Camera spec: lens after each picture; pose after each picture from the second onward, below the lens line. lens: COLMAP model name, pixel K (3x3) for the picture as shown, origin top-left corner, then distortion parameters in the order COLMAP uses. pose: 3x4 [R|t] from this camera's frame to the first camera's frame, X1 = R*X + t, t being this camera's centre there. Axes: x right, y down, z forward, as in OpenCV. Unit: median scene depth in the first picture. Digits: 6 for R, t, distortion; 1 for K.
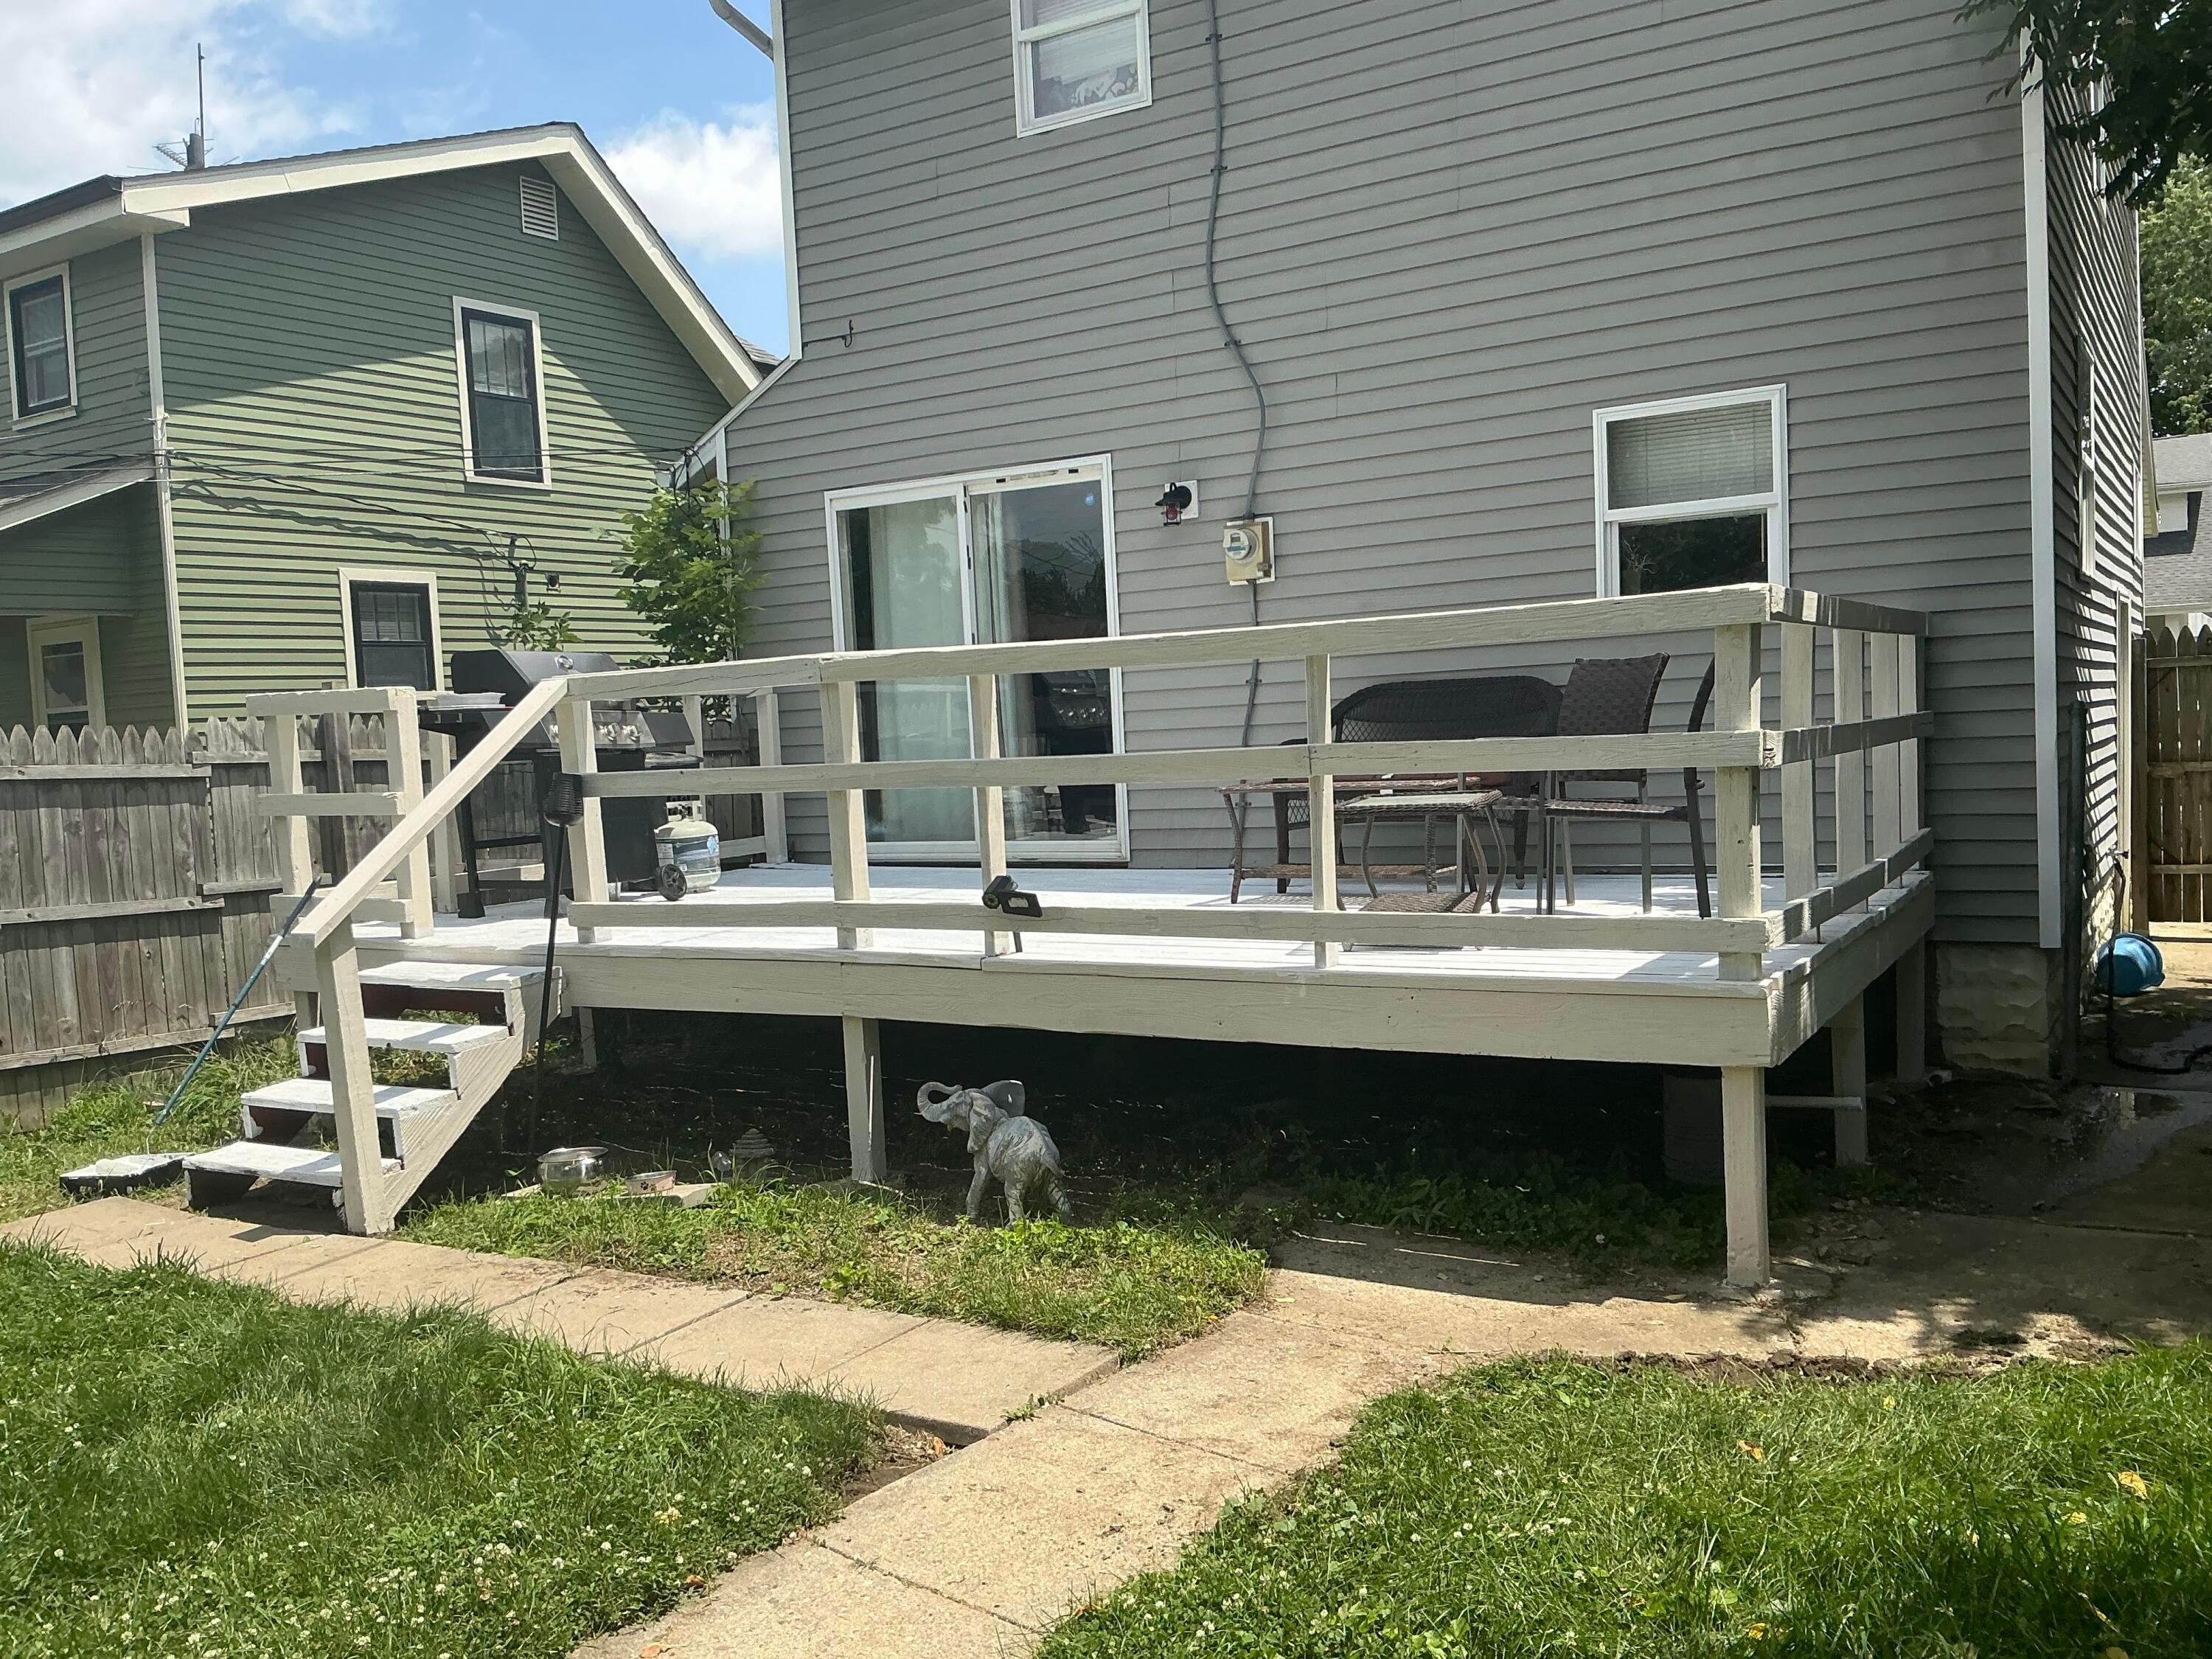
lens RADIAL K [[1837.1, 0, 1103.6], [0, 1837.1, 834.3], [0, 0, 1]] dist [0.150736, -0.325750]
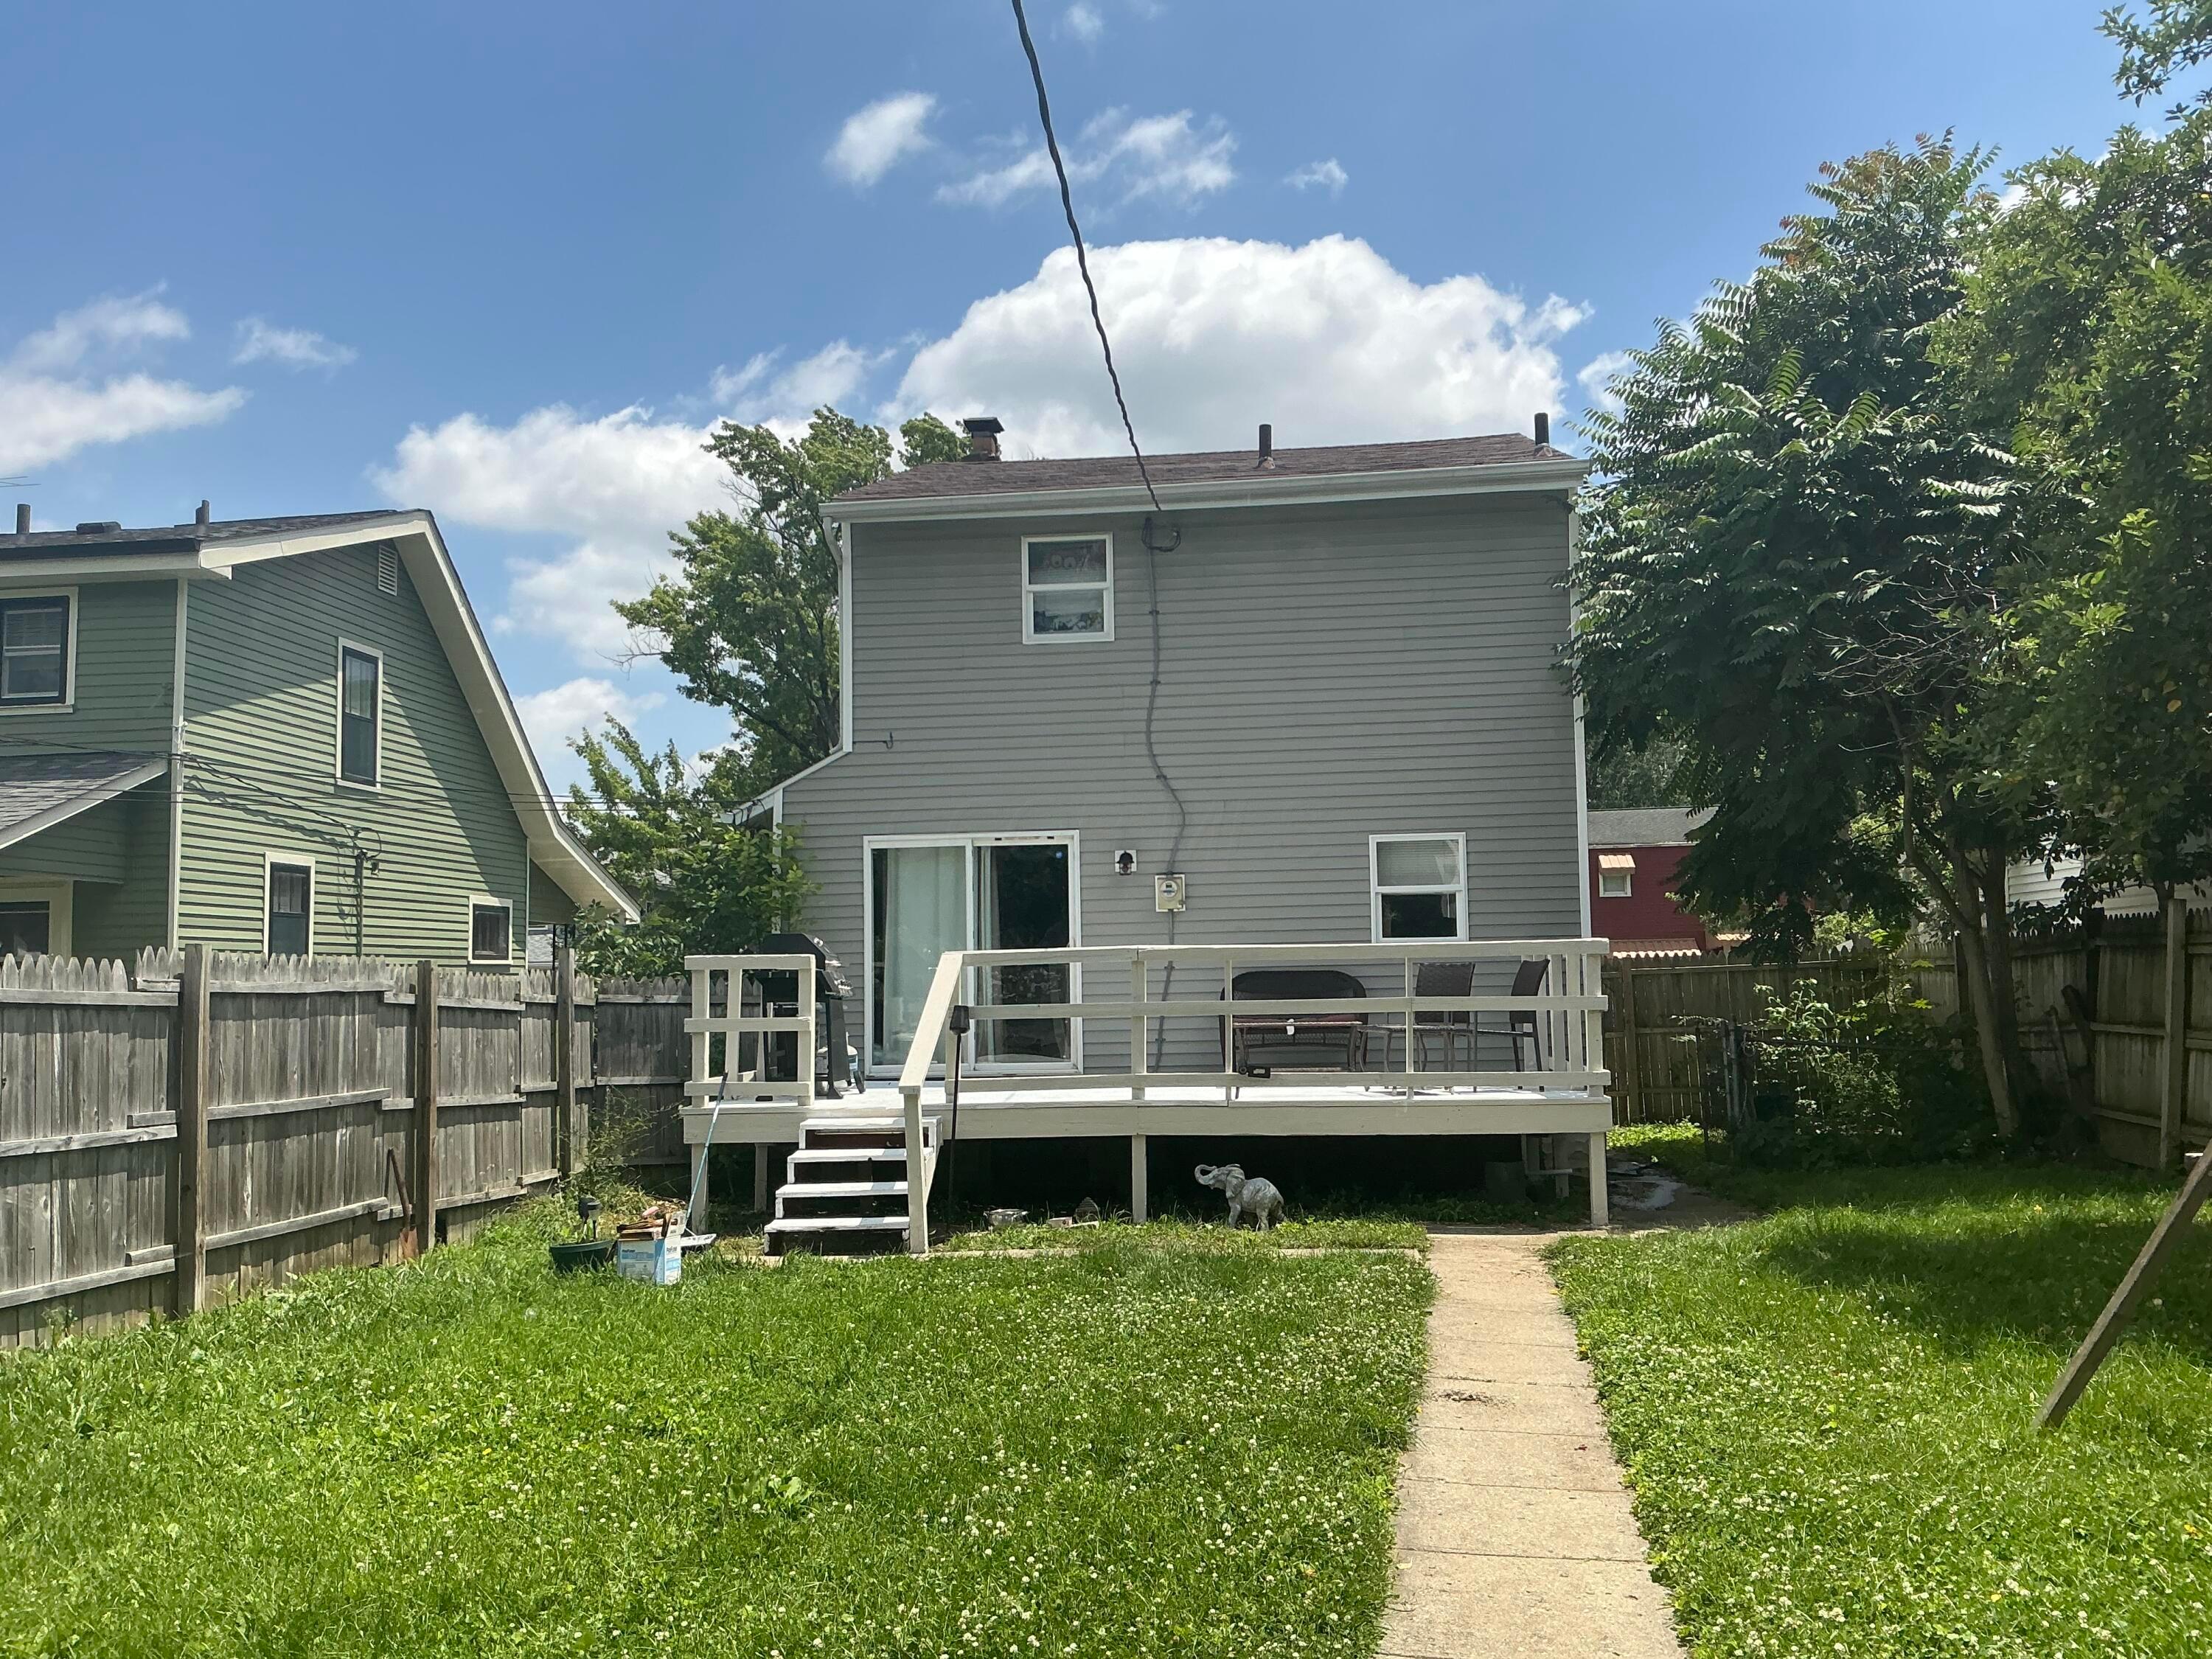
lens RADIAL K [[1837.1, 0, 1103.6], [0, 1837.1, 834.3], [0, 0, 1]] dist [0.150736, -0.325750]
pose [[0.899508, 0.066633, 0.431794, -0.690862], [0.003240, 0.987257, -0.159099, 0.064263], [-0.436893, 0.144510, 0.887829, -0.493854]]
